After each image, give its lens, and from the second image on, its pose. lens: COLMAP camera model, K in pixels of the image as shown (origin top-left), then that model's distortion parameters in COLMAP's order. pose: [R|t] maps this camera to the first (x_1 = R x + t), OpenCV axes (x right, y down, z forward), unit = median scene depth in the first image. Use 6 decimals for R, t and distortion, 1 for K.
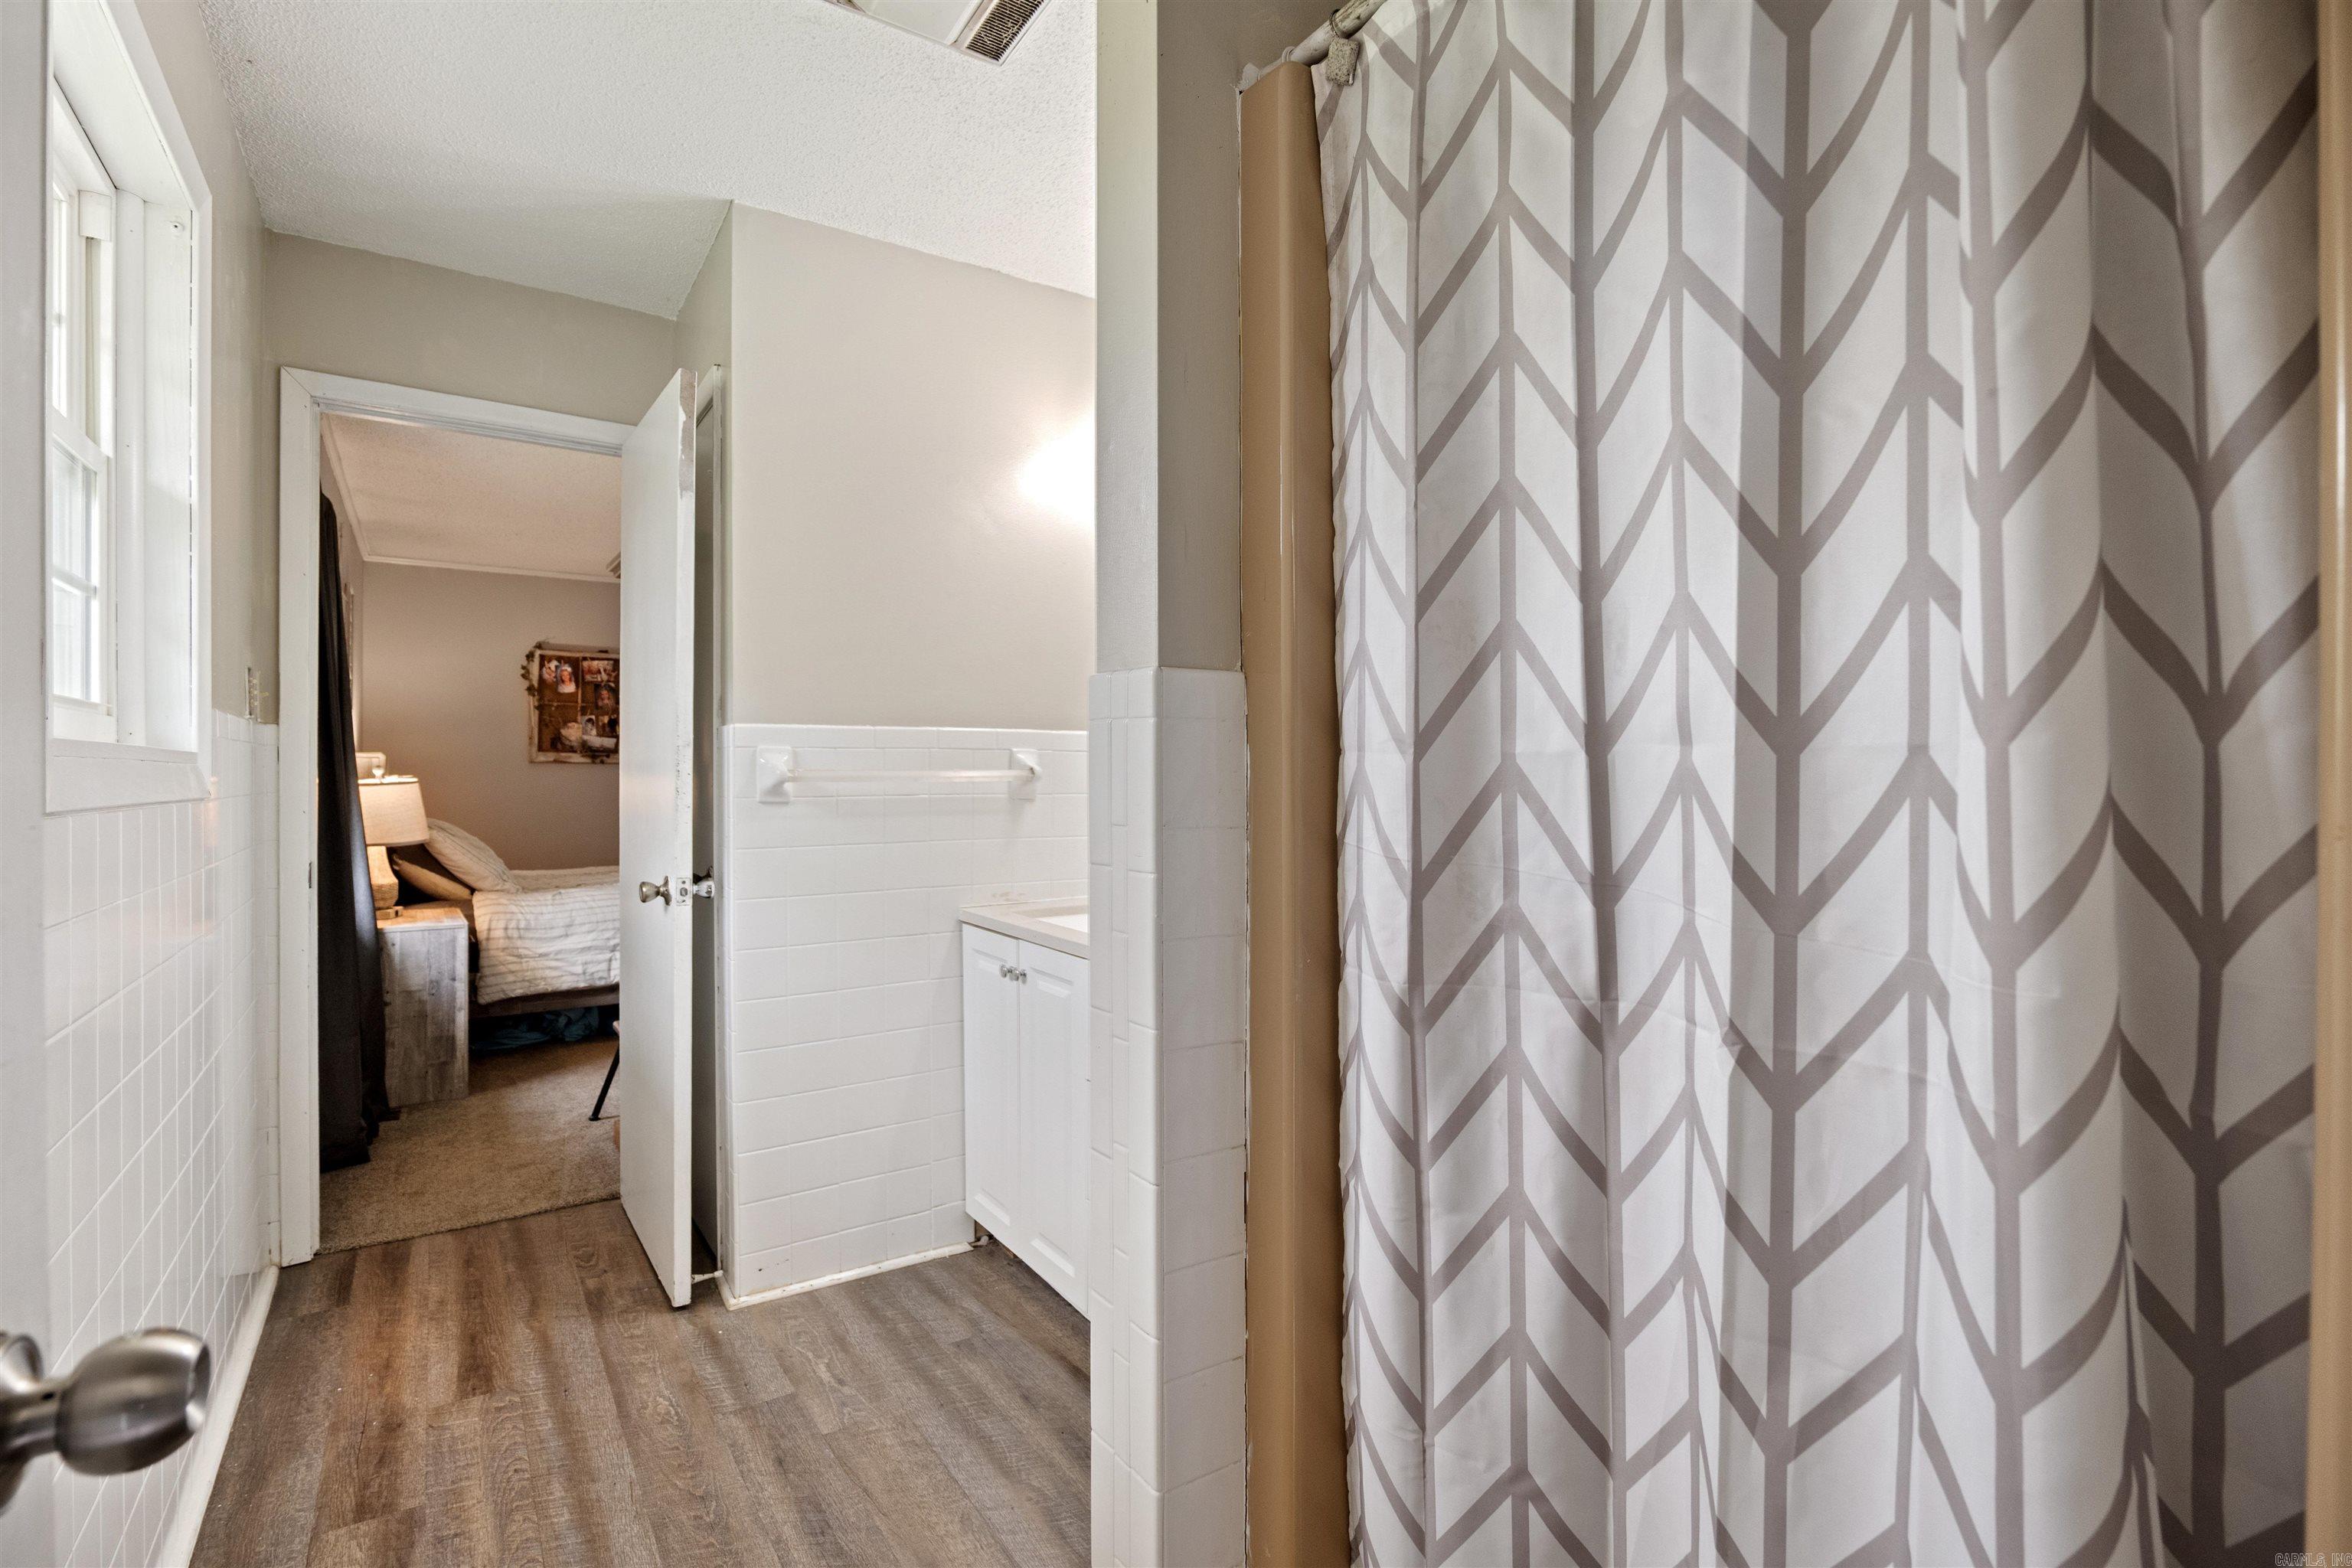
lens RADIAL K [[1099.6, 0, 1172.5], [0, 1099.6, 774.8], [0, 0, 1]] dist [-0.024272, 0.003565]
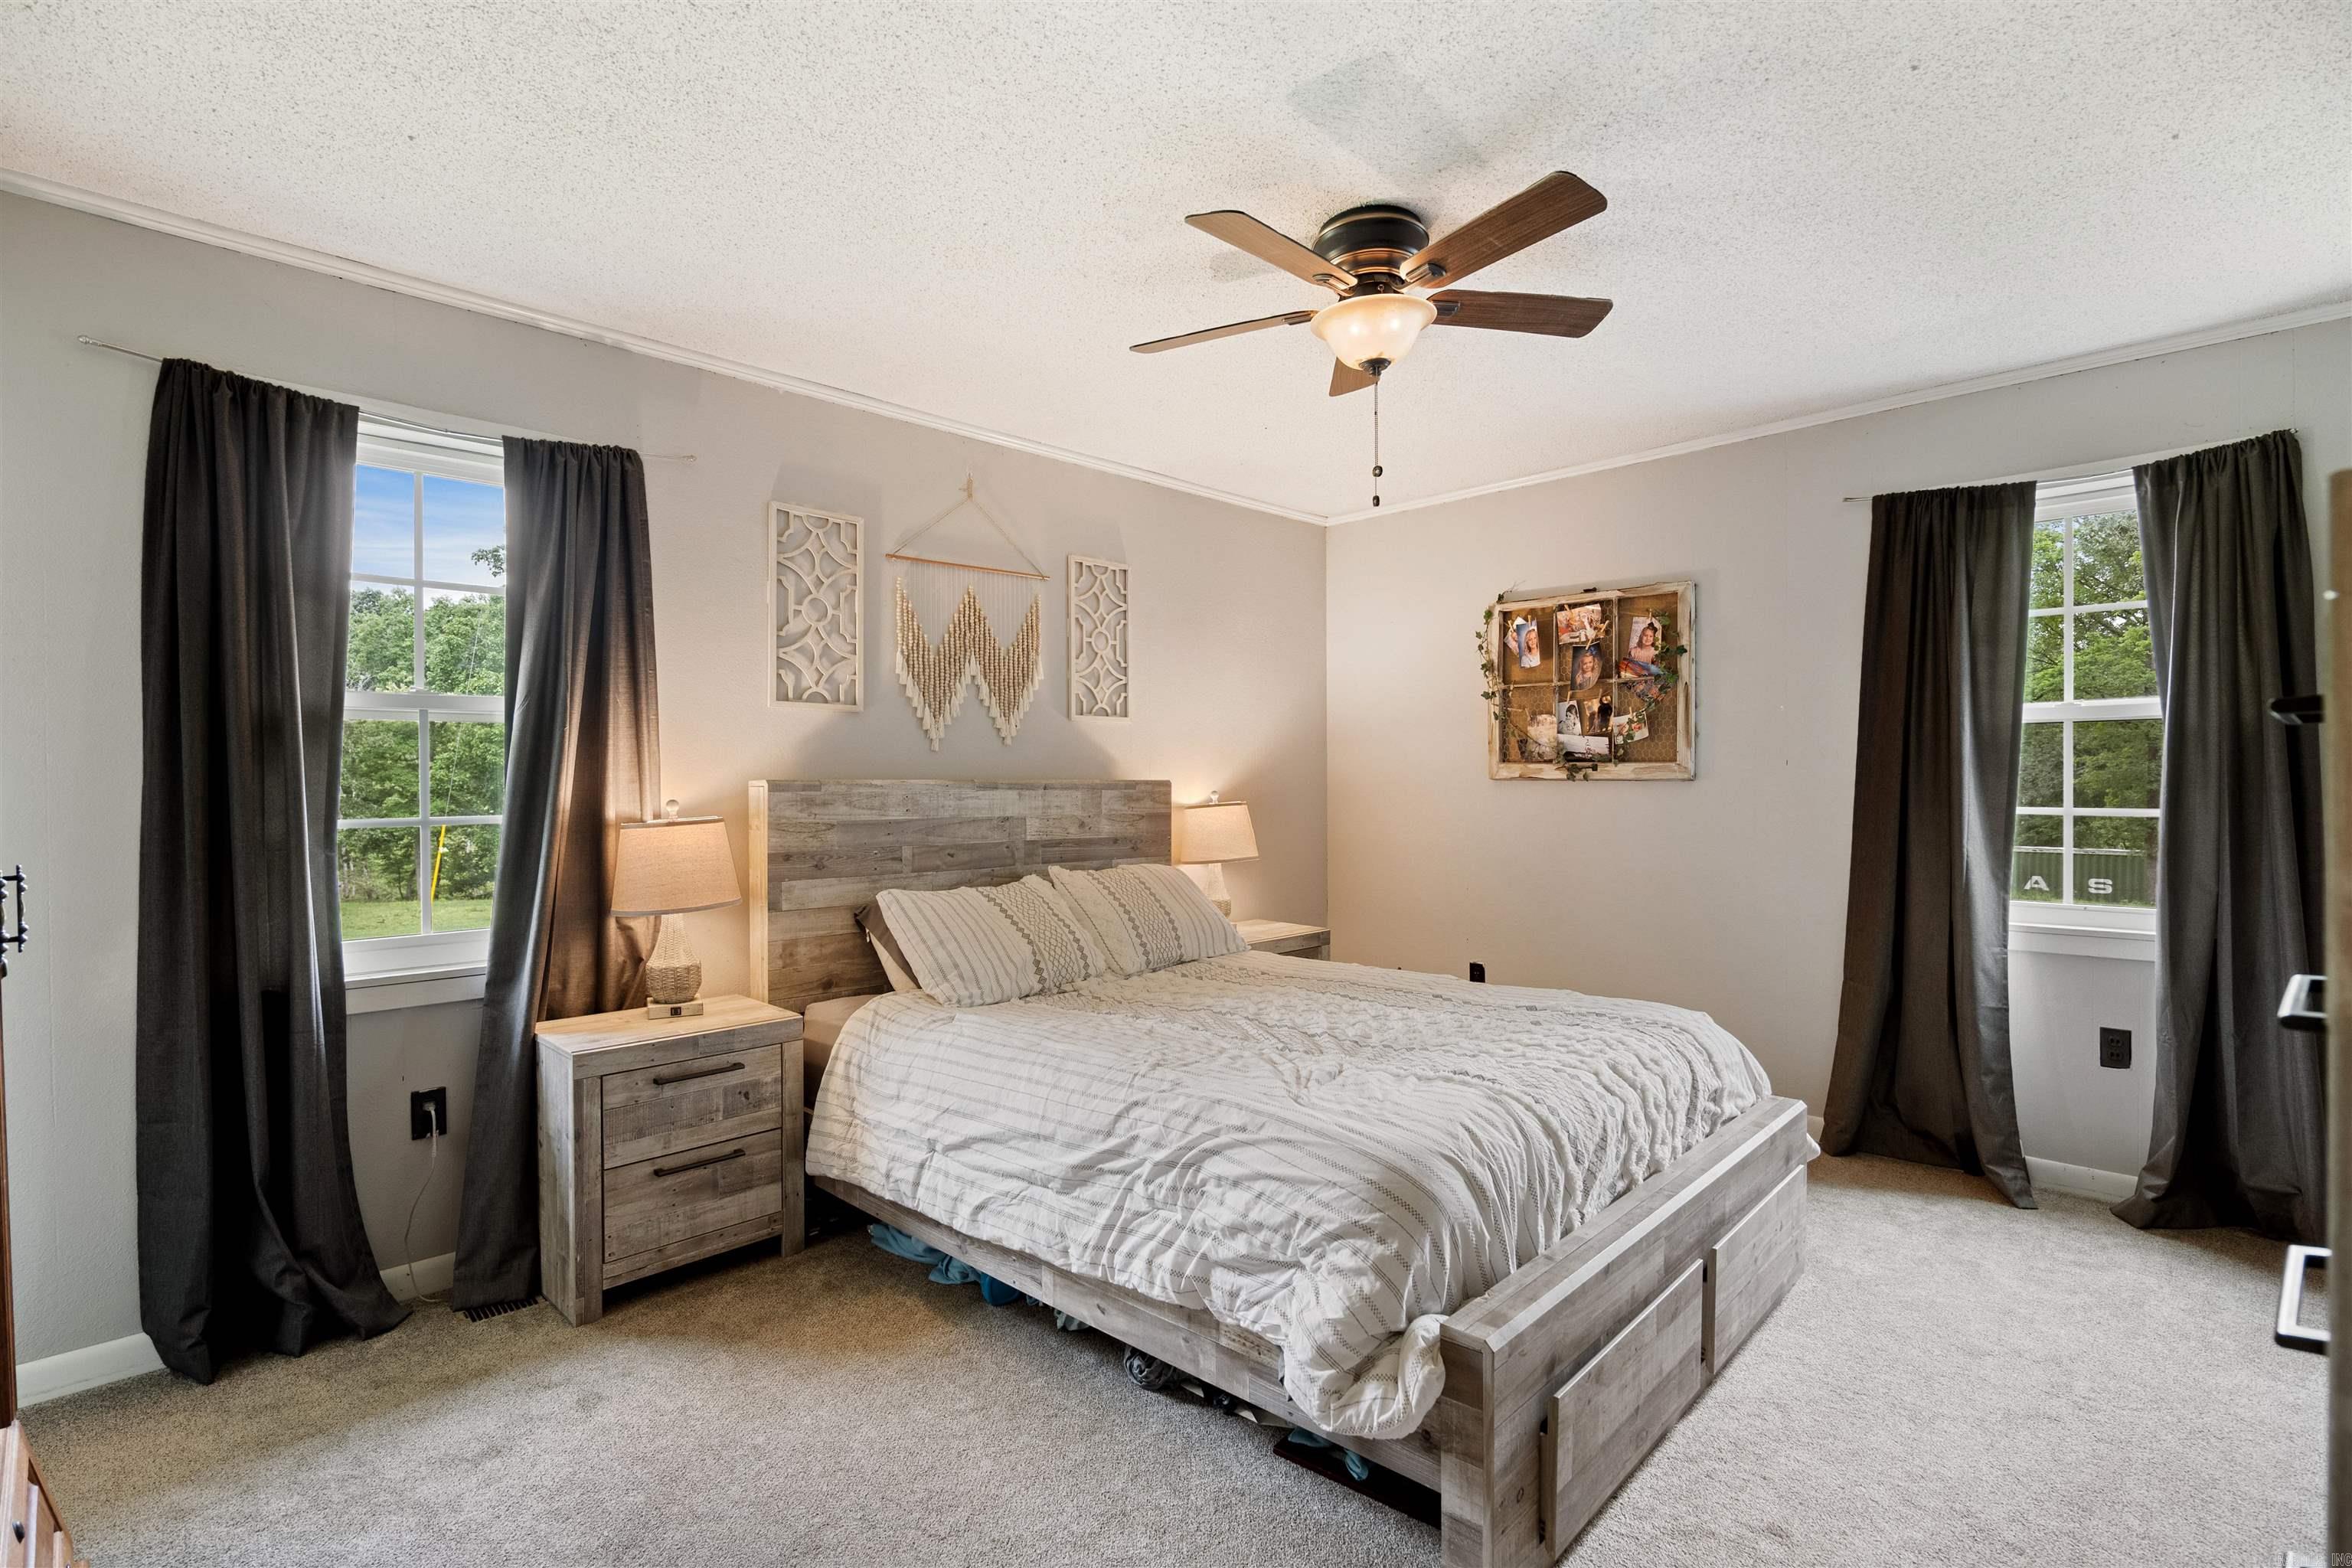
lens RADIAL K [[1099.6, 0, 1174.3], [0, 1099.6, 786.1], [0, 0, 1]] dist [-0.024272, 0.003565]
pose [[0.201048, 0.001055, -0.979581, 0.011066], [-0.001836, 0.999998, 0.000700, -0.007791], [0.979580, 0.001657, 0.201049, 0.677151]]
